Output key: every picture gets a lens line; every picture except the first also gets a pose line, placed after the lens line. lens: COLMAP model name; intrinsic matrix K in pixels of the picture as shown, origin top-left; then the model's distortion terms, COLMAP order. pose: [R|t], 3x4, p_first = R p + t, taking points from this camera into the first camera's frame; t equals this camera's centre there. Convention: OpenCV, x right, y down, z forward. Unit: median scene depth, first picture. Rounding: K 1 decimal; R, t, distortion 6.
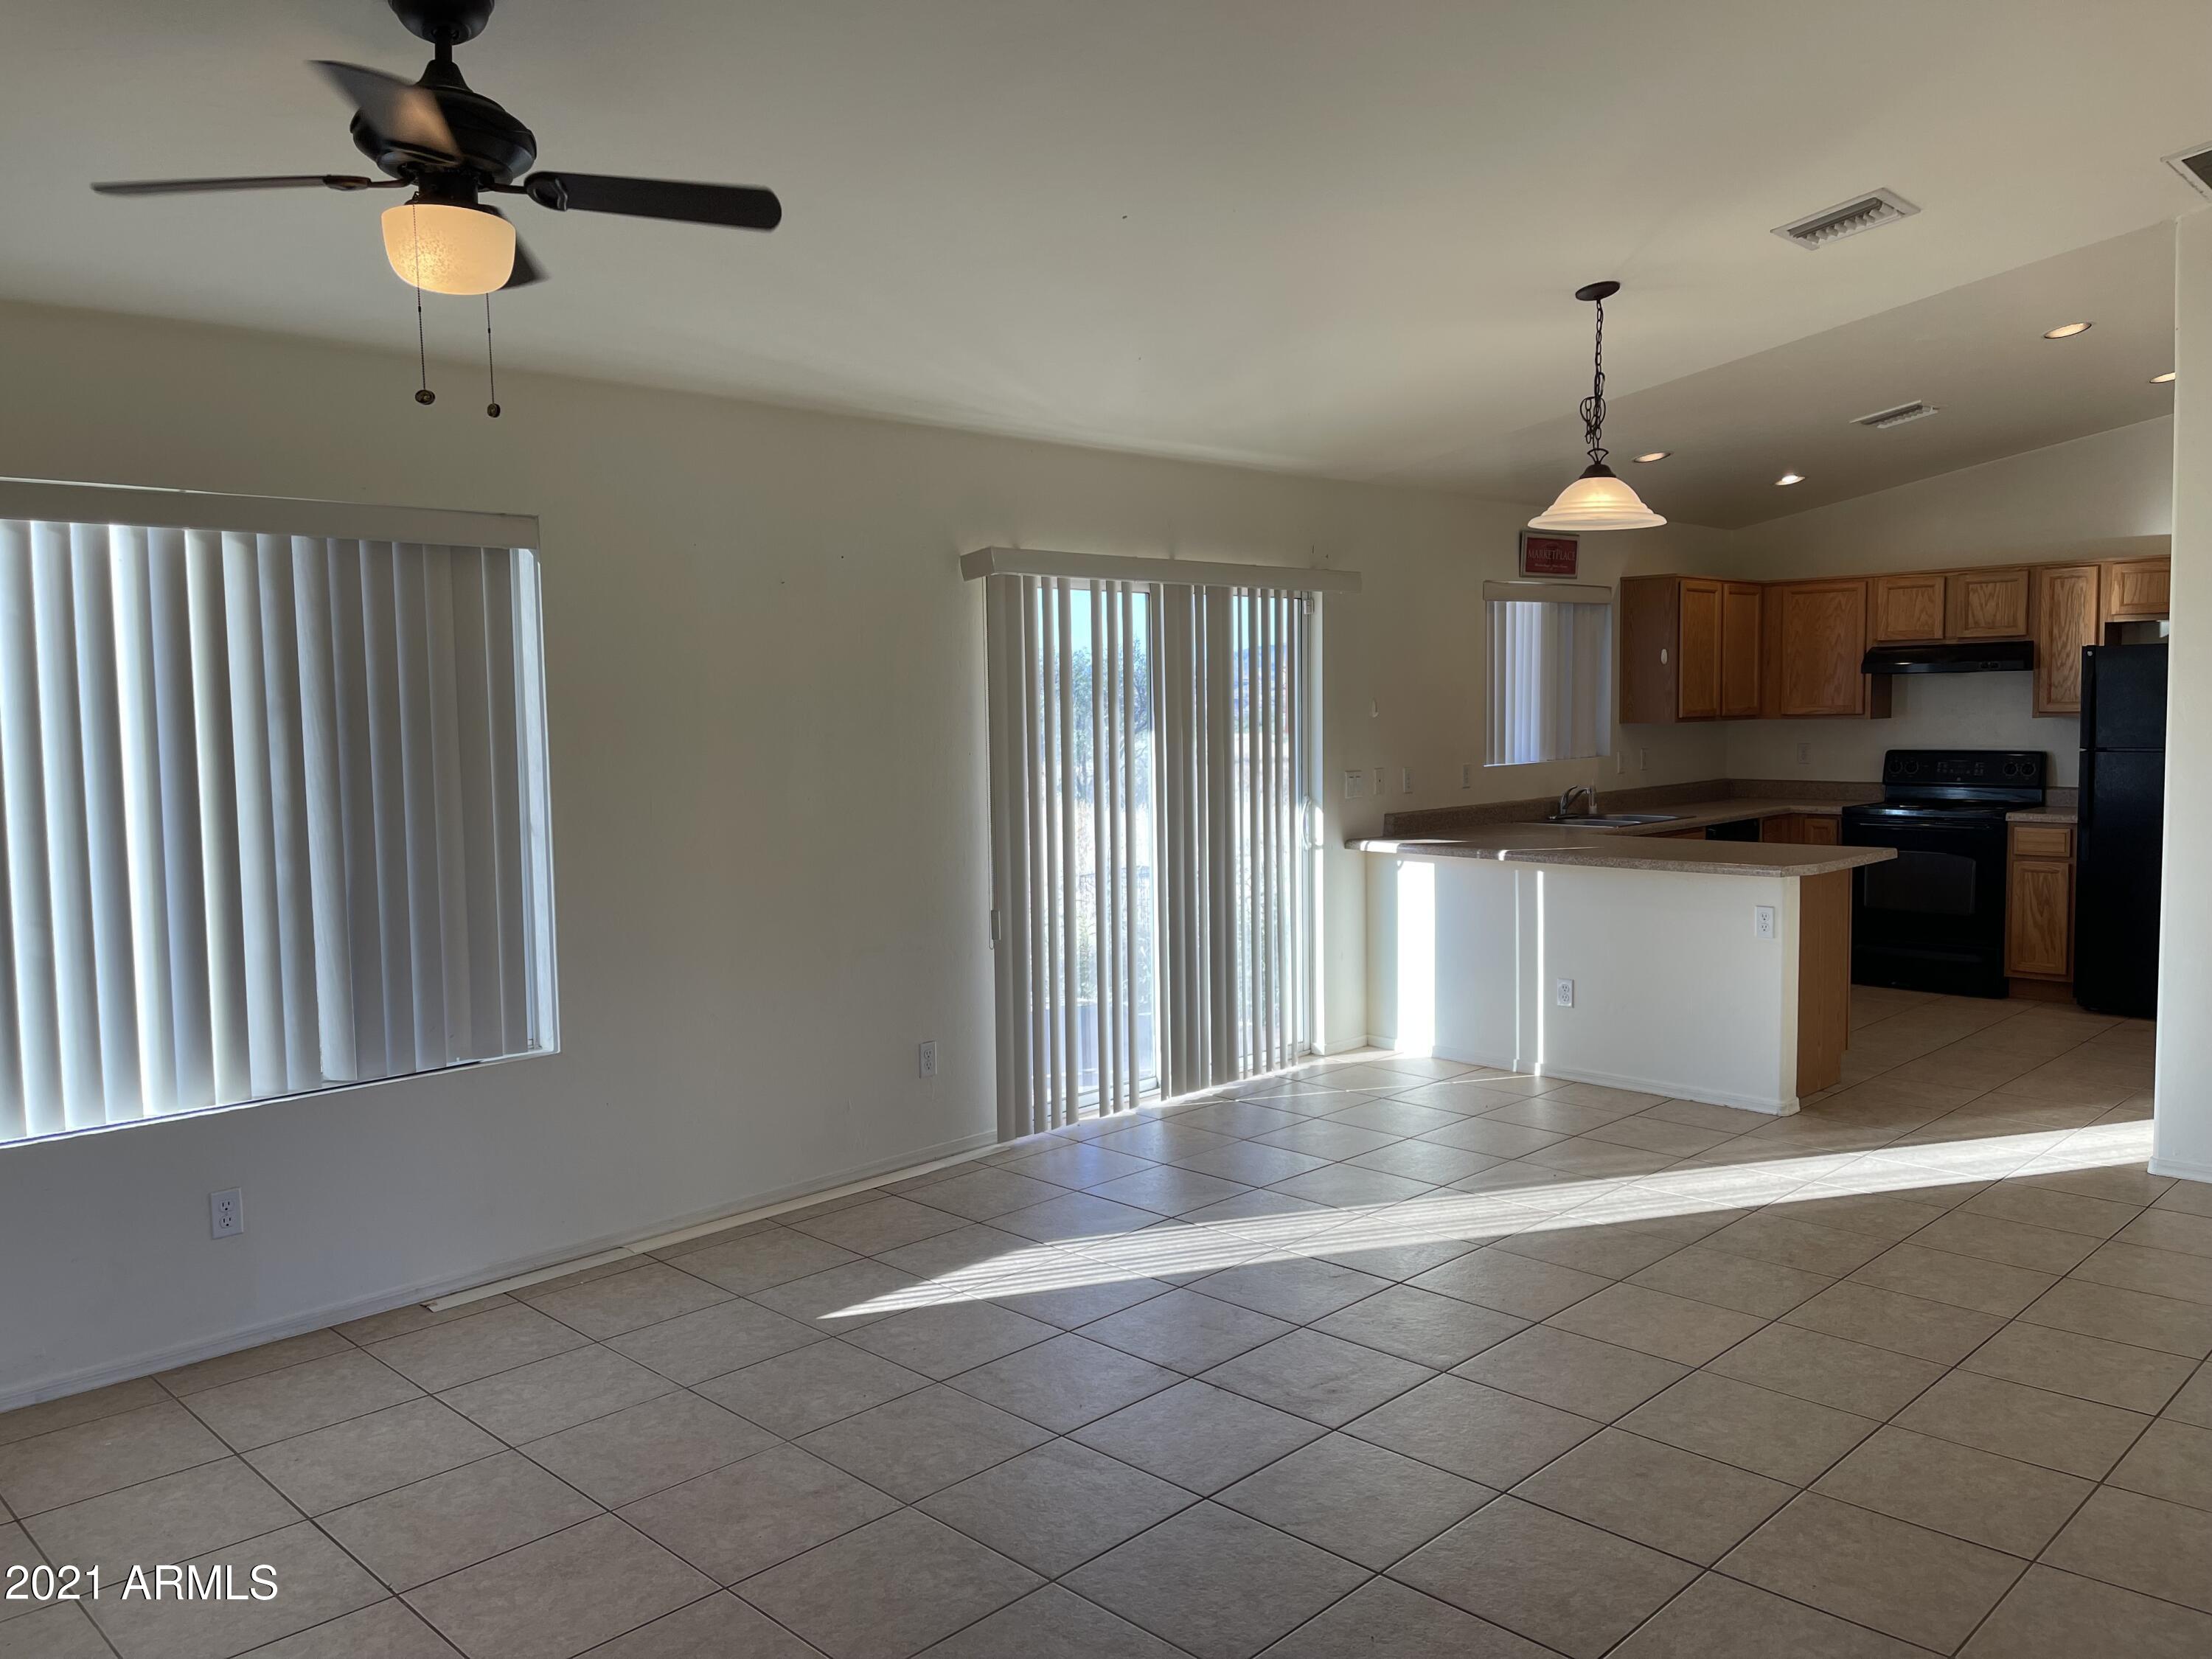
lens RADIAL K [[1534.9, 0, 1106.0], [0, 1534.9, 829.5], [0, 0, 1]] dist [-0.004820, -0.001981]
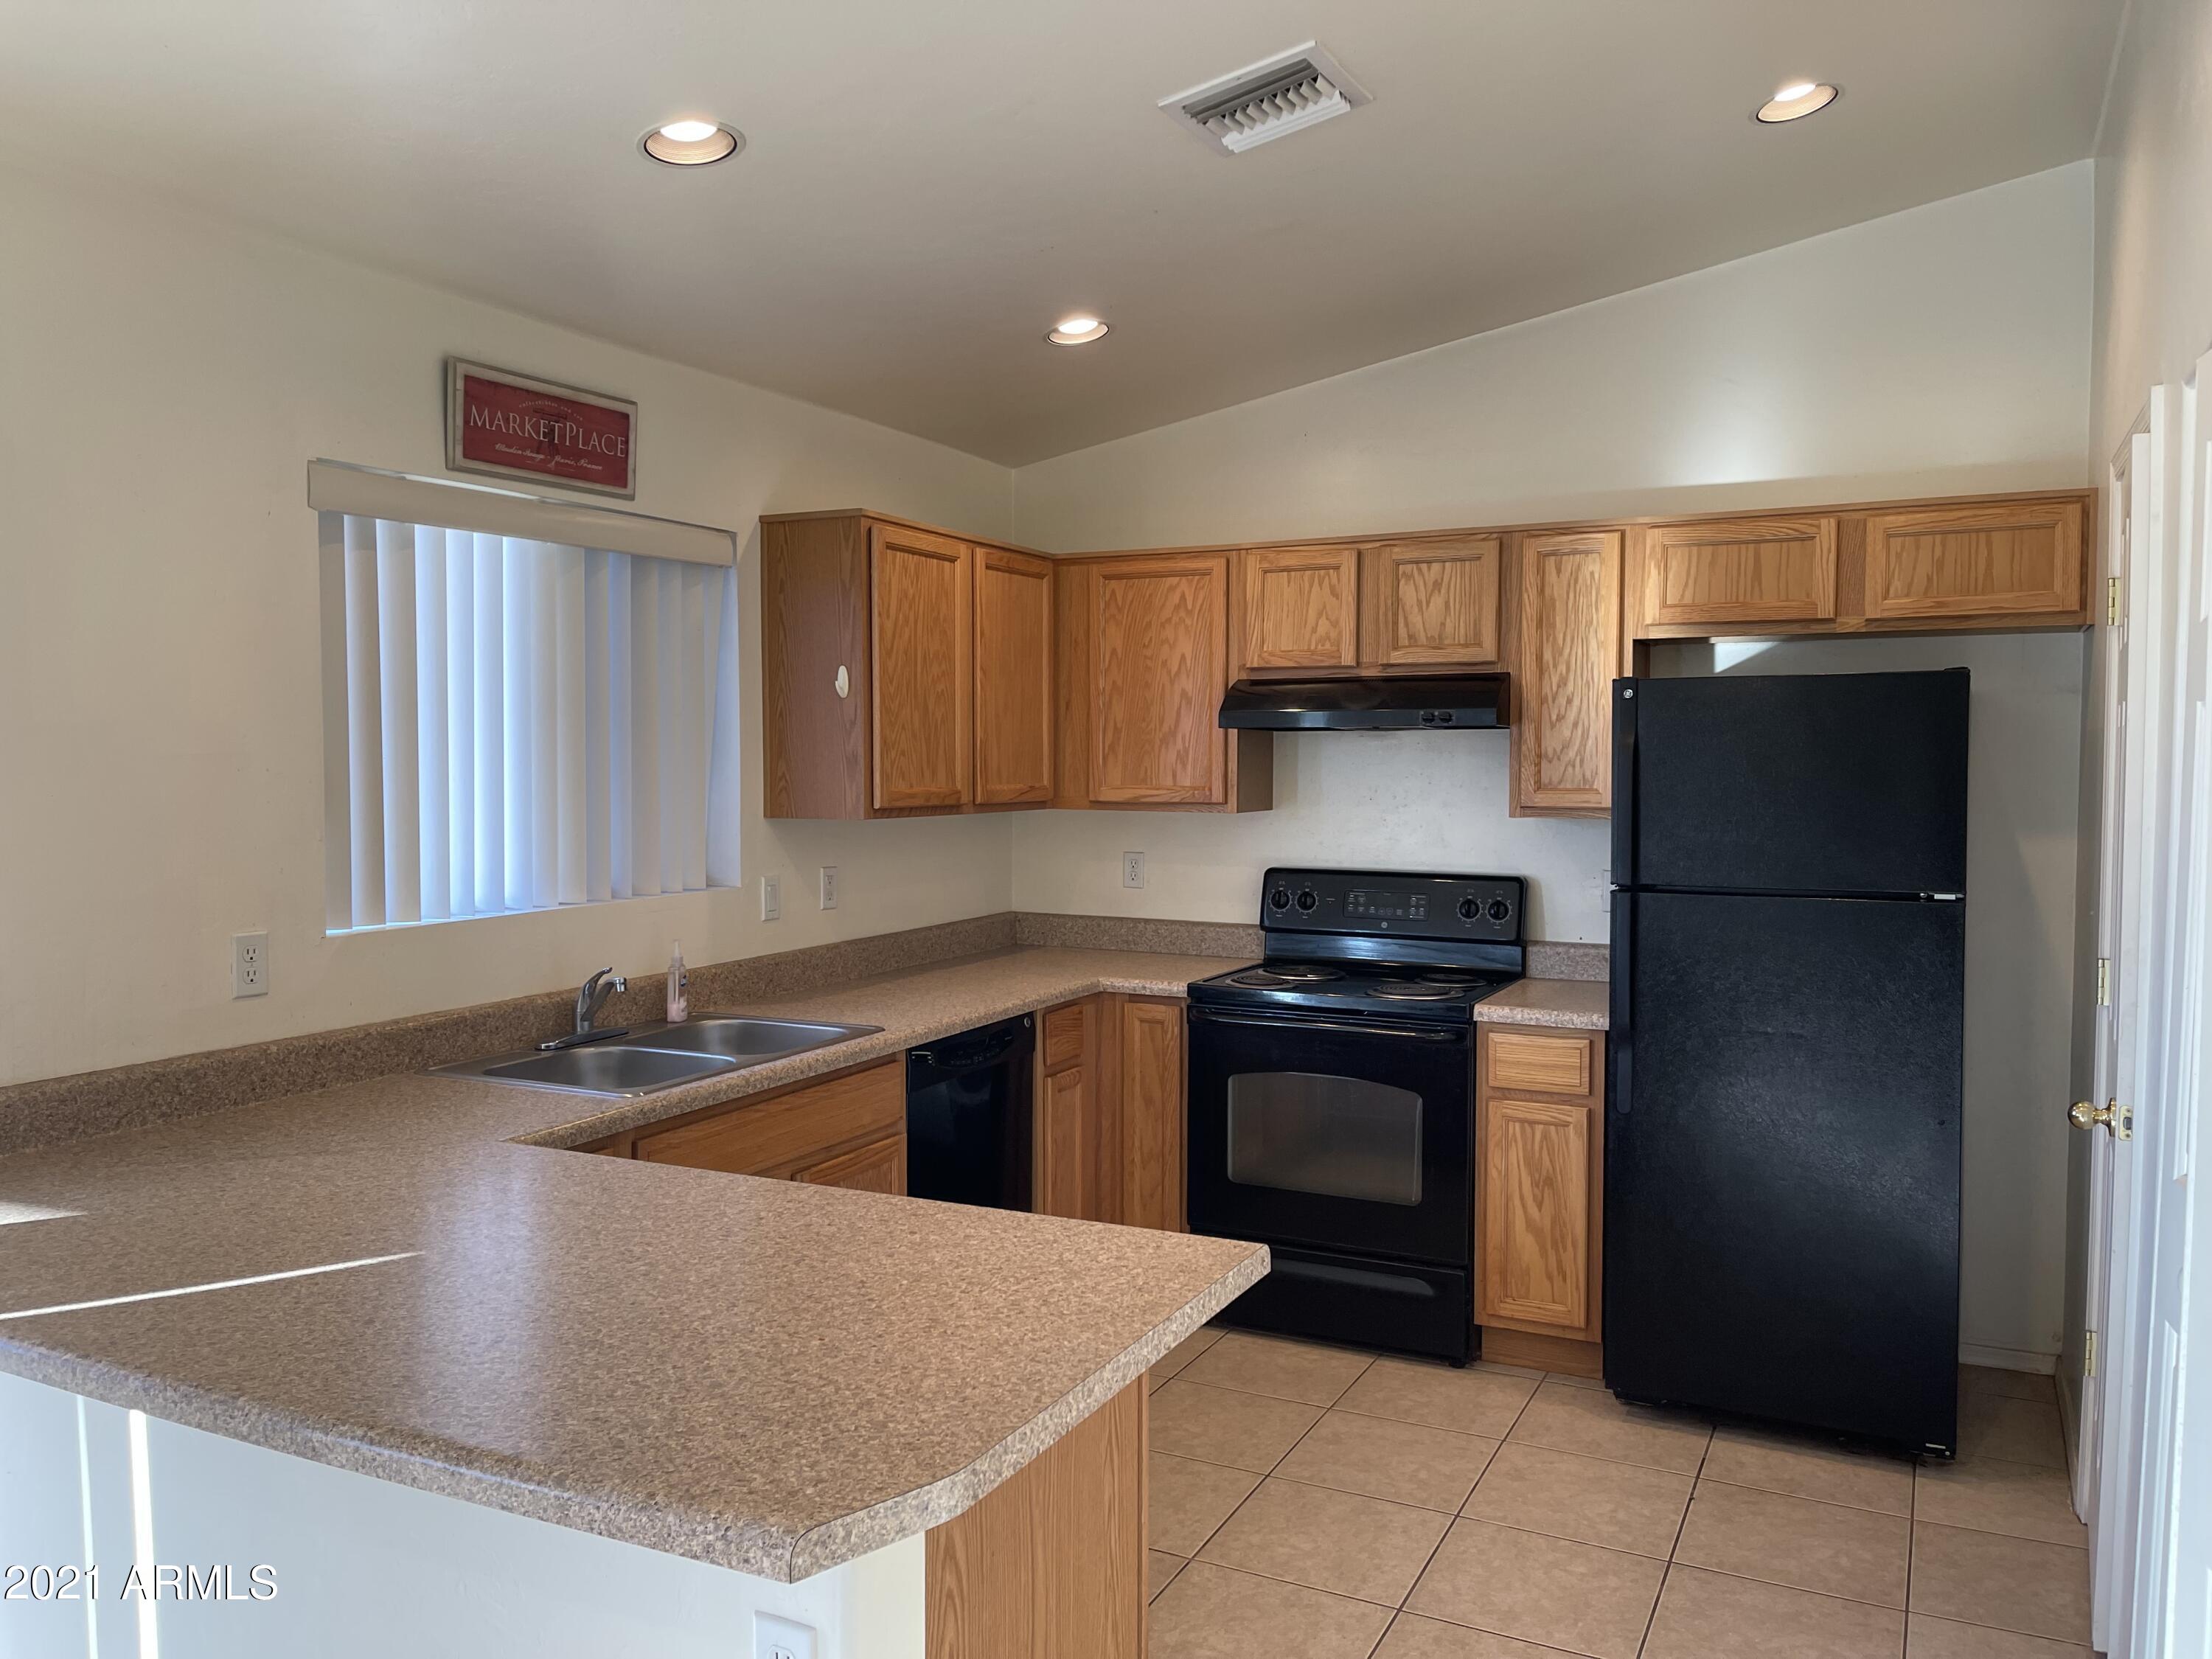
lens RADIAL K [[1534.9, 0, 1106.0], [0, 1534.9, 829.5], [0, 0, 1]] dist [-0.004820, -0.001981]
pose [[0.938373, 0.003875, 0.345603, 0.282251], [0.009378, 0.999284, -0.036667, -0.049189], [-0.345497, 0.037648, 0.937664, 0.535317]]
